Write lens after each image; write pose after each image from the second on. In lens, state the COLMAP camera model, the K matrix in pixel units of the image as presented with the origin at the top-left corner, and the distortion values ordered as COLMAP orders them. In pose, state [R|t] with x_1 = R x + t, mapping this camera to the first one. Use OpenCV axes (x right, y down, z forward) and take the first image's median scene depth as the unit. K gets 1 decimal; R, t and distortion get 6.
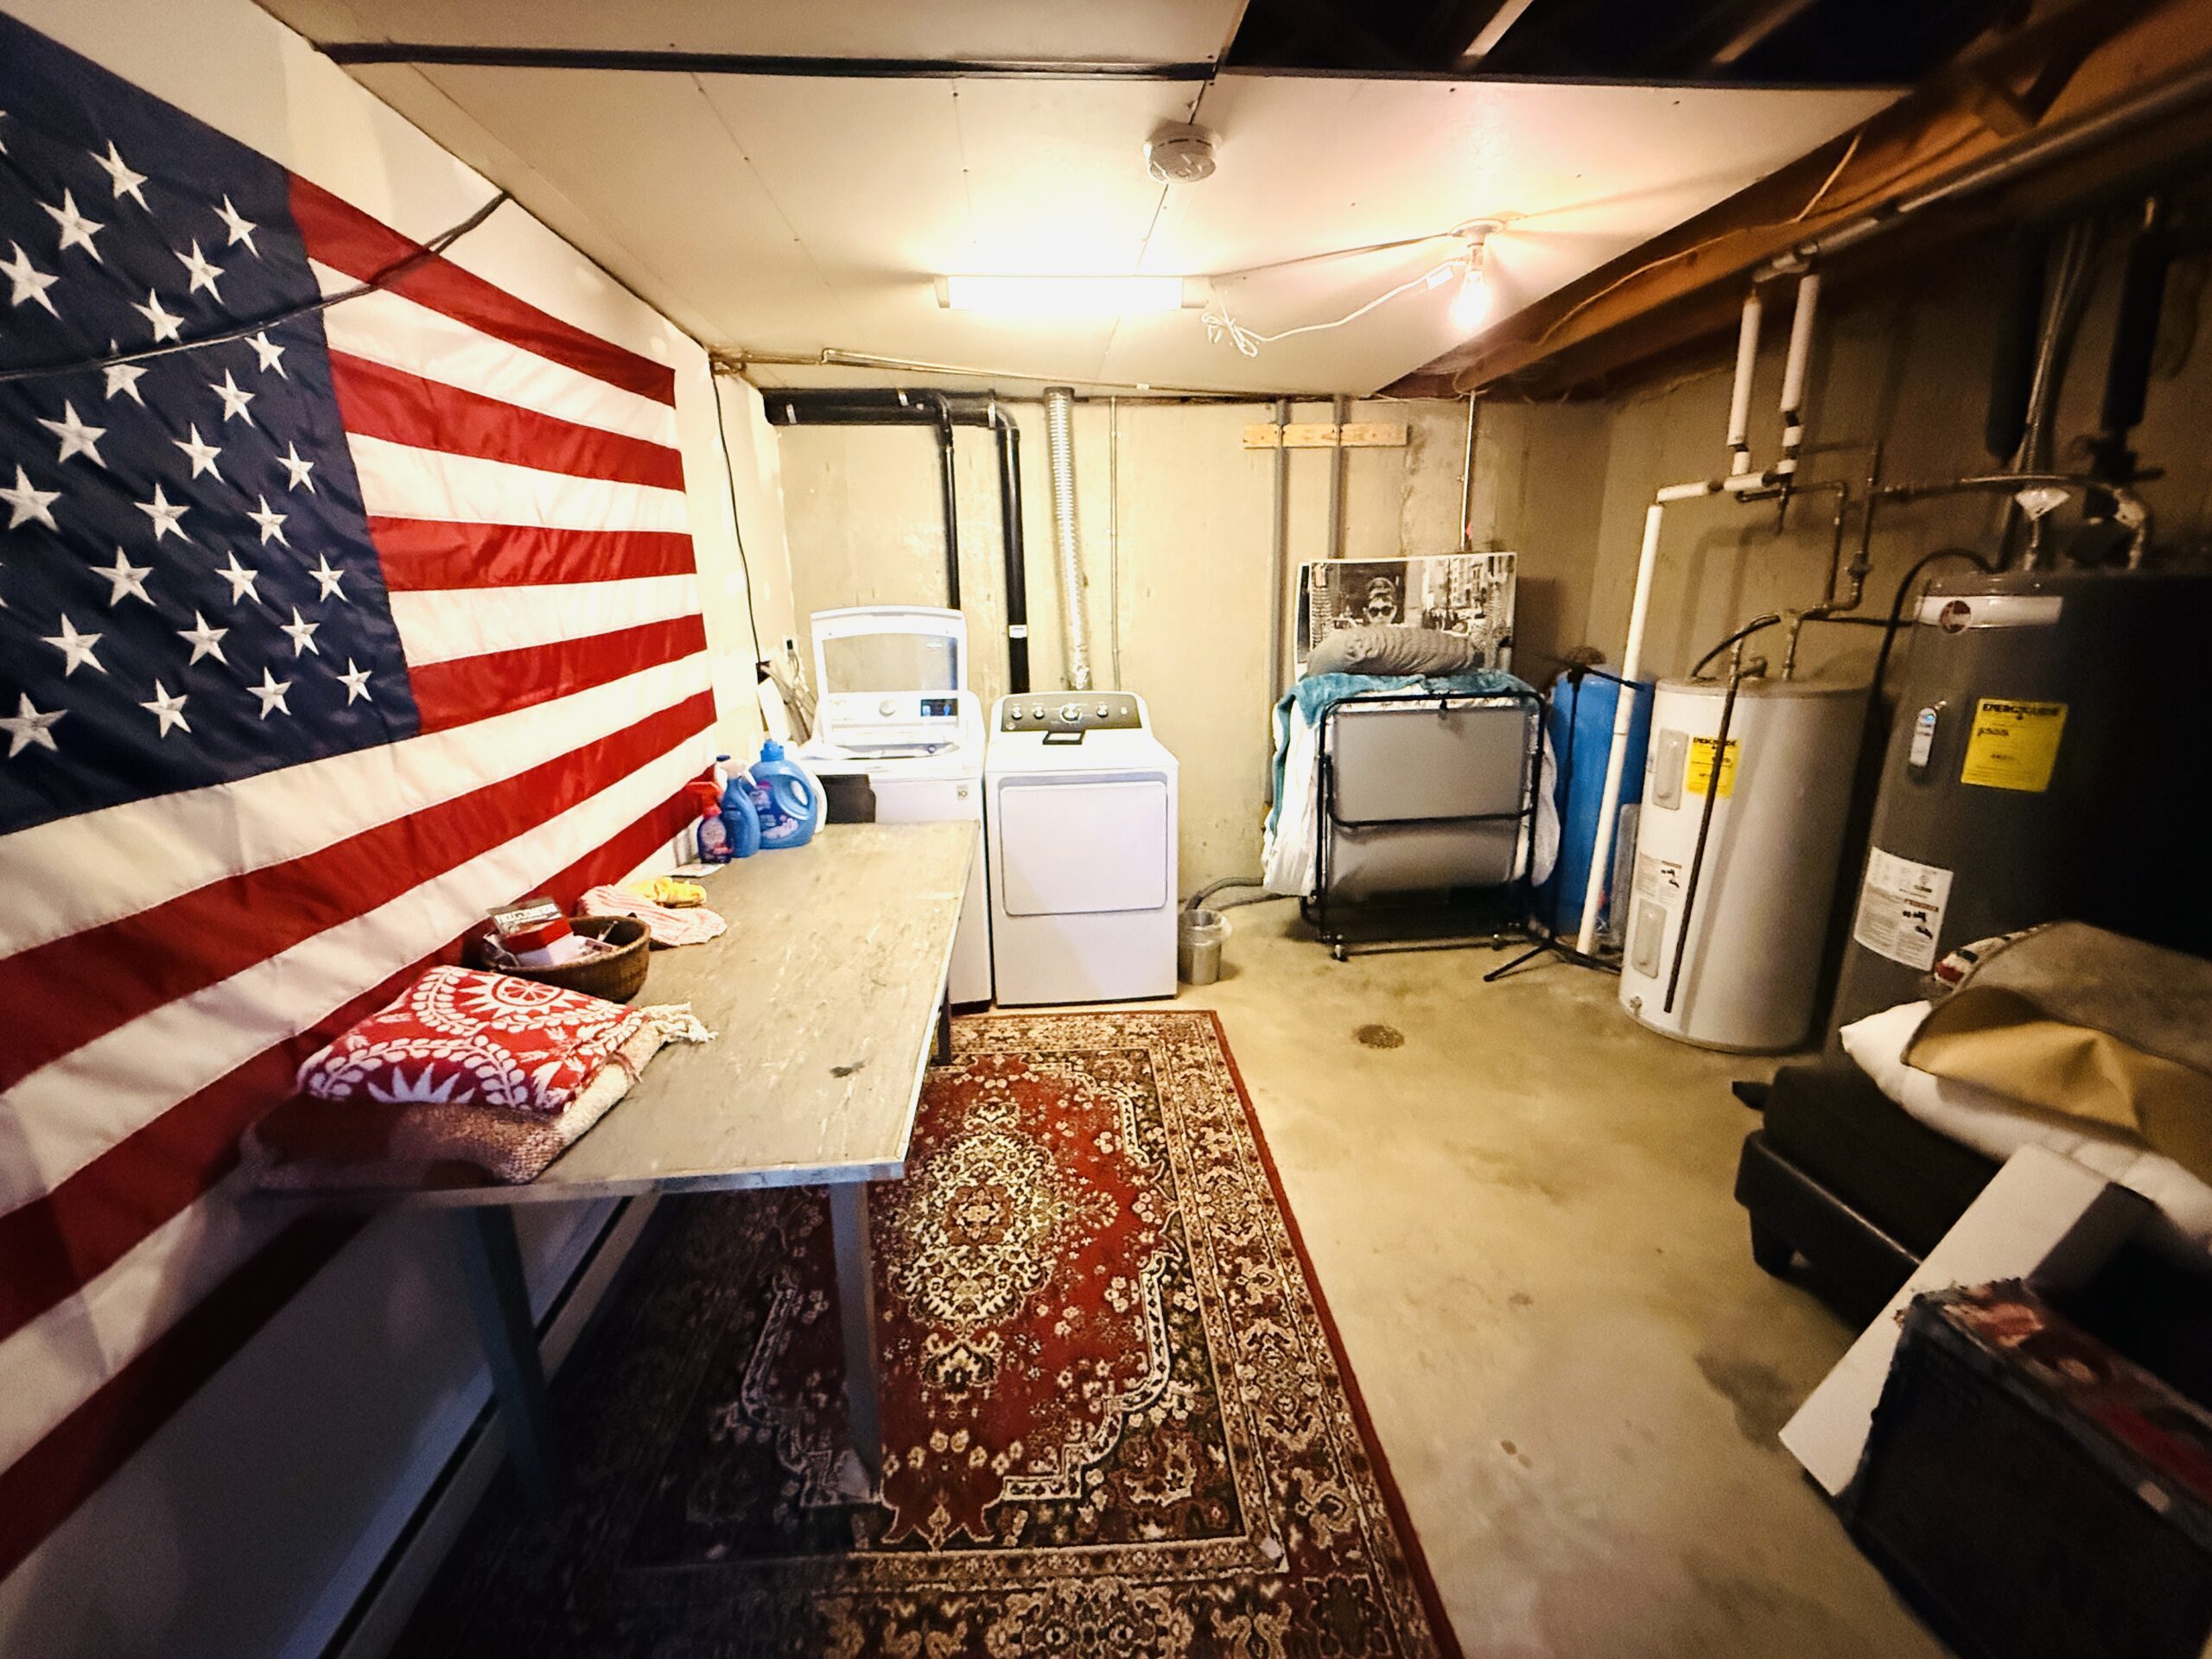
lens RADIAL K [[877.6, 0, 1101.5], [0, 877.6, 833.3], [0, 0, 1]] dist [-0.000518, -0.000310]
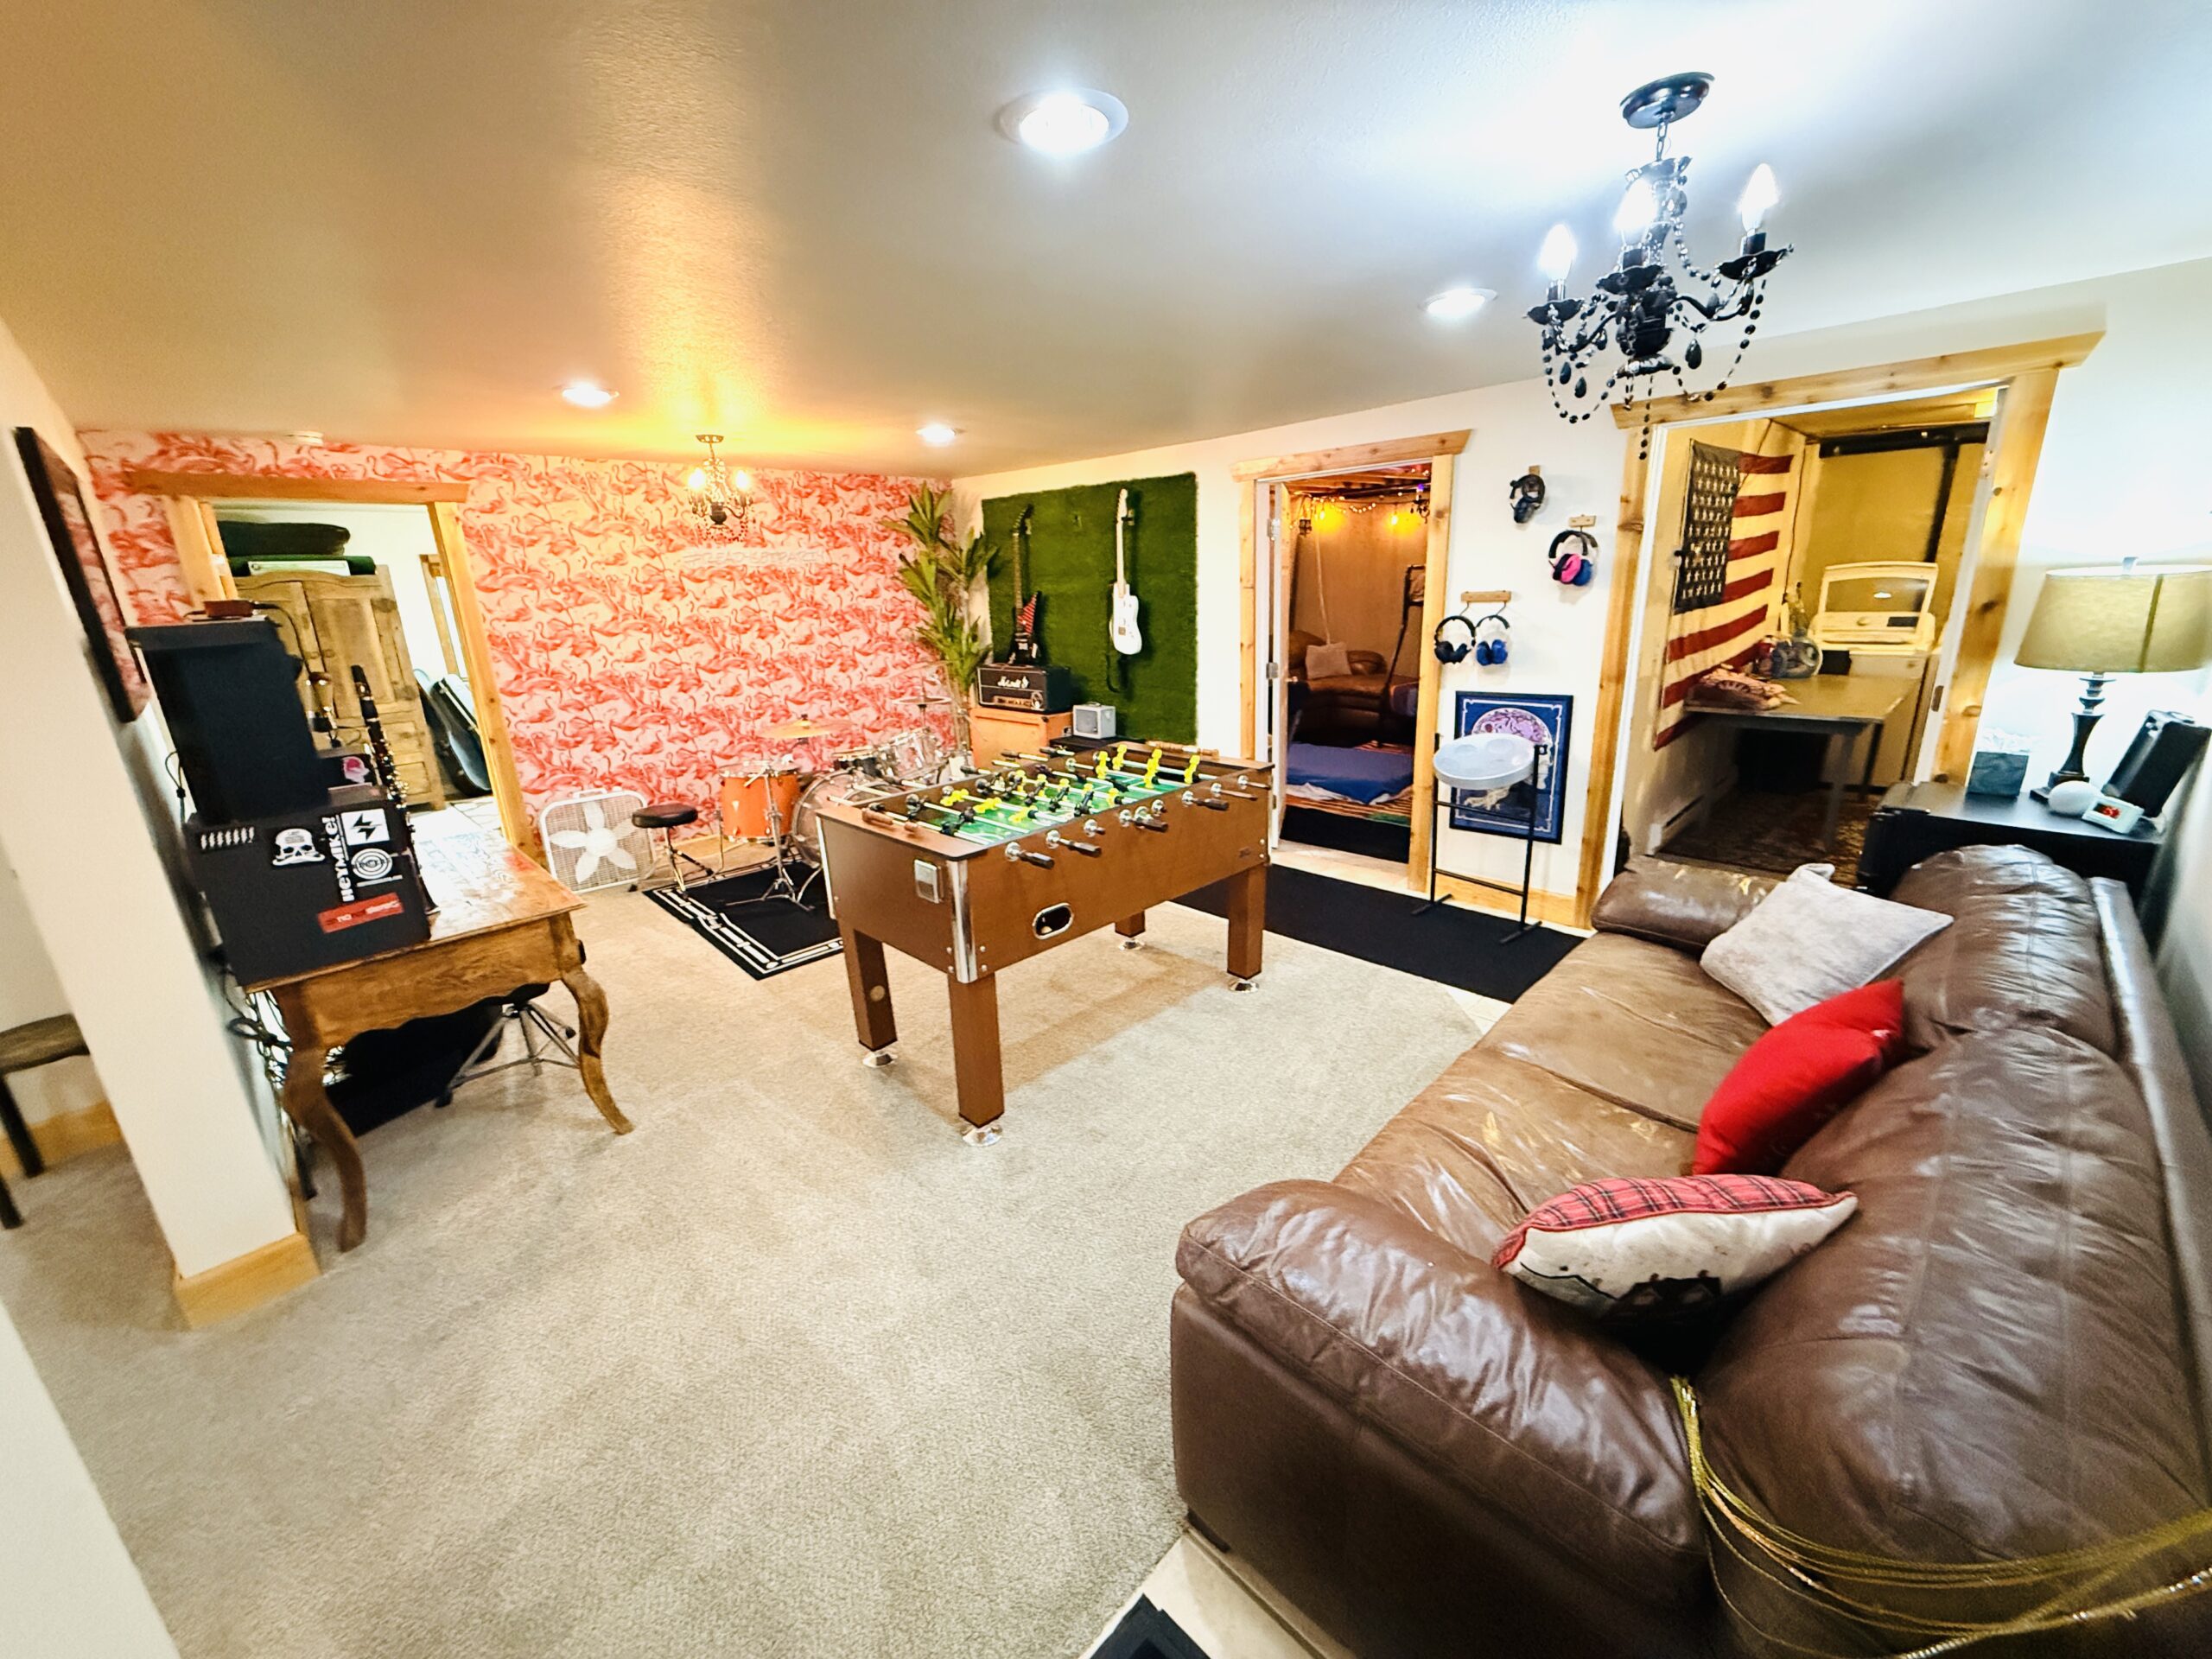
lens RADIAL K [[877.6, 0, 1101.5], [0, 877.6, 833.3], [0, 0, 1]] dist [-0.000518, -0.000310]
pose [[0.643268, 0.199252, -0.739259, 0.190589], [-0.169988, 0.978613, 0.115849, 0.404931], [0.746532, 0.051143, 0.663381, -1.570543]]
